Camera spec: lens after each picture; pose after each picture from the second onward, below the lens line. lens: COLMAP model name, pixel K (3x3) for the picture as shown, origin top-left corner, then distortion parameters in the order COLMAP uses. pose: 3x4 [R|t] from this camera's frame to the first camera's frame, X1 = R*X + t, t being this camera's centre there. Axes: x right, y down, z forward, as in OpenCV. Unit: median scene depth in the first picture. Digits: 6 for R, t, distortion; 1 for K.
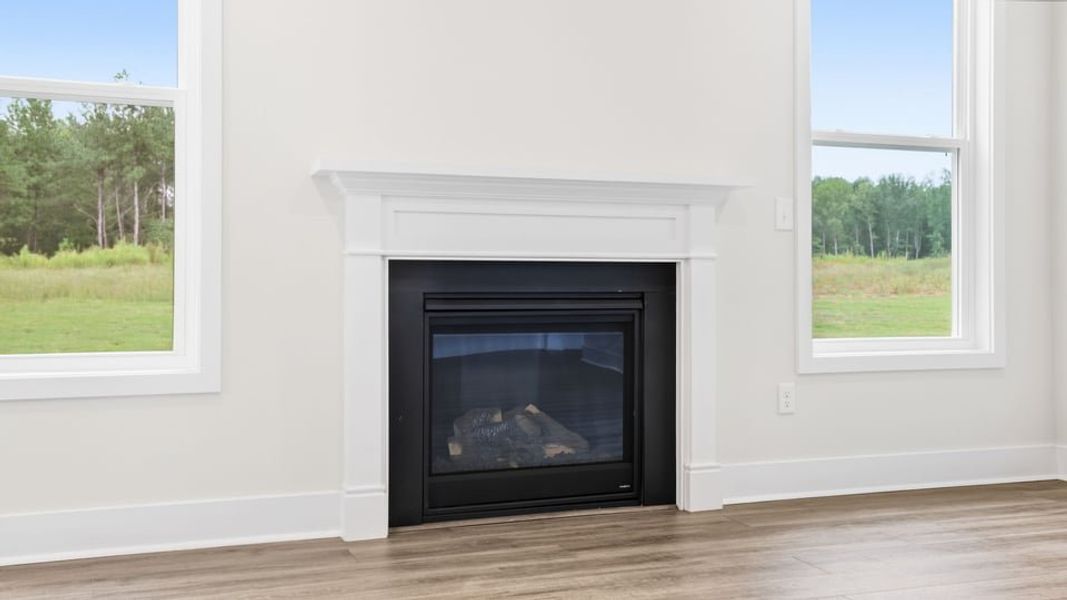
lens RADIAL K [[1036.4, 0, 537.2], [0, 1036.4, 294.6], [0, 0, 1]] dist [0.062838, 0.000000]
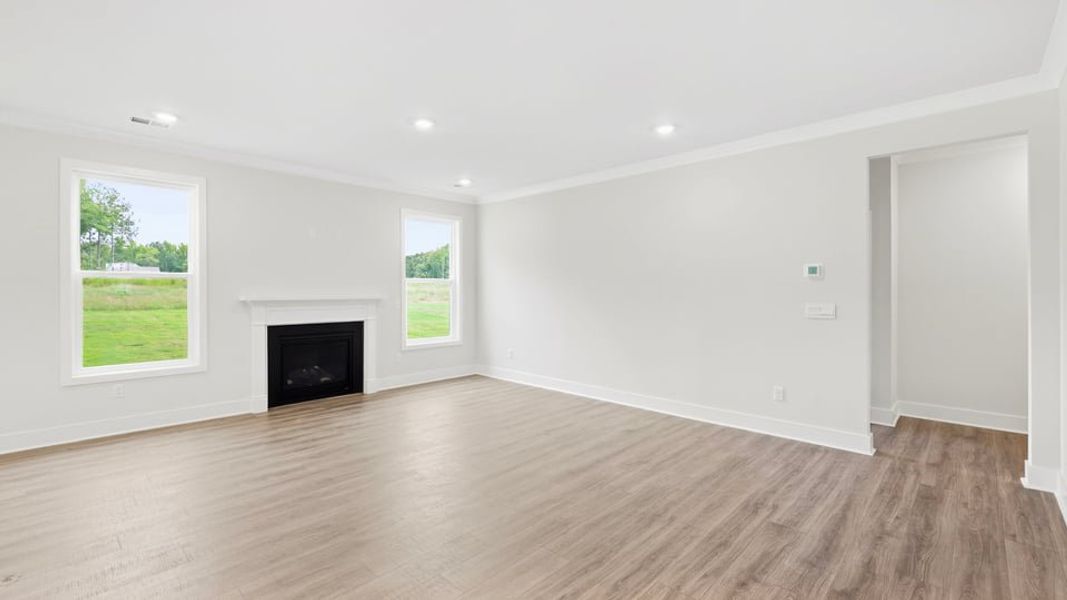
lens RADIAL K [[447.3, 0, 530.7], [0, 447.3, 290.9], [0, 0, 1]] dist [-0.001391, -0.000639]
pose [[0.904609, -0.002016, 0.426238, 0.006430], [0.007295, 0.999916, -0.010754, -0.116222], [-0.426181, 0.012837, 0.904547, -0.589508]]
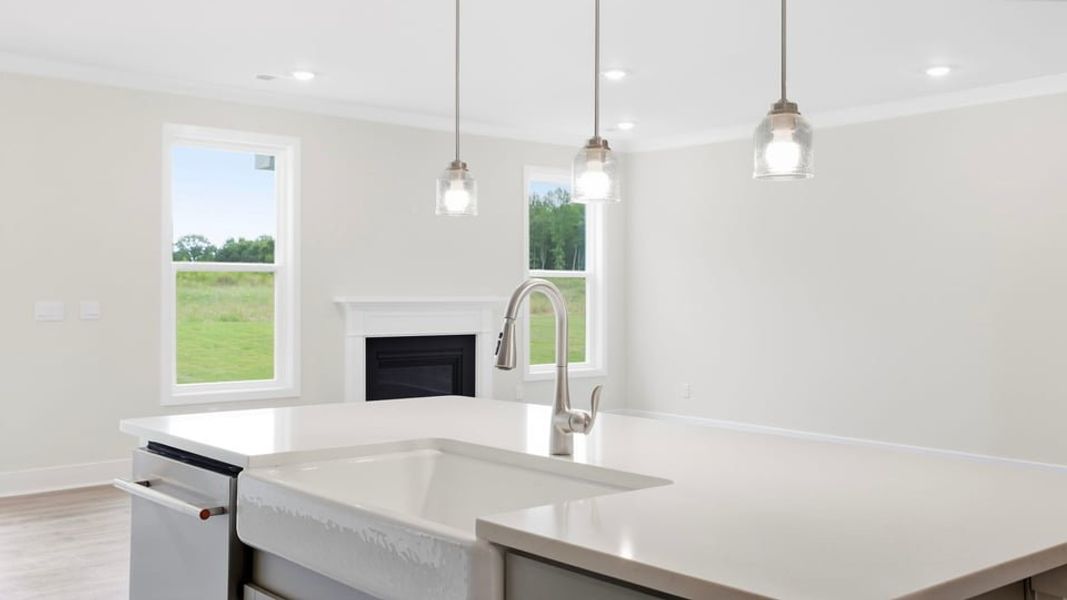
lens RADIAL K [[1024.4, 0, 535.6], [0, 1024.4, 301.0], [0, 0, 1]] dist [0.046276, 0.000000]
pose [[0.942113, 0.000781, 0.335295, -0.530201], [-0.000108, 0.999998, -0.002027, -0.105751], [-0.335296, 0.001874, 0.942111, -1.244549]]
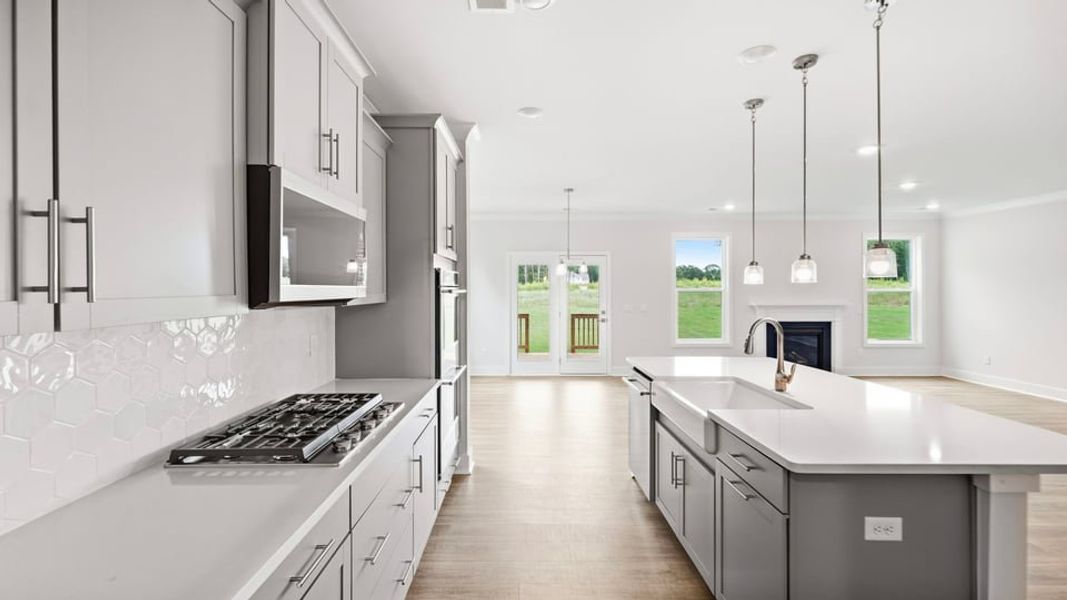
lens RADIAL K [[464.6, 0, 525.4], [0, 464.6, 291.2], [0, 0, 1]] dist [0.001022, -0.000261]
pose [[0.934603, 0.000500, -0.355693, -0.410157], [-0.003261, 0.999969, -0.007163, -0.152520], [0.355678, 0.007855, 0.934576, -1.428277]]
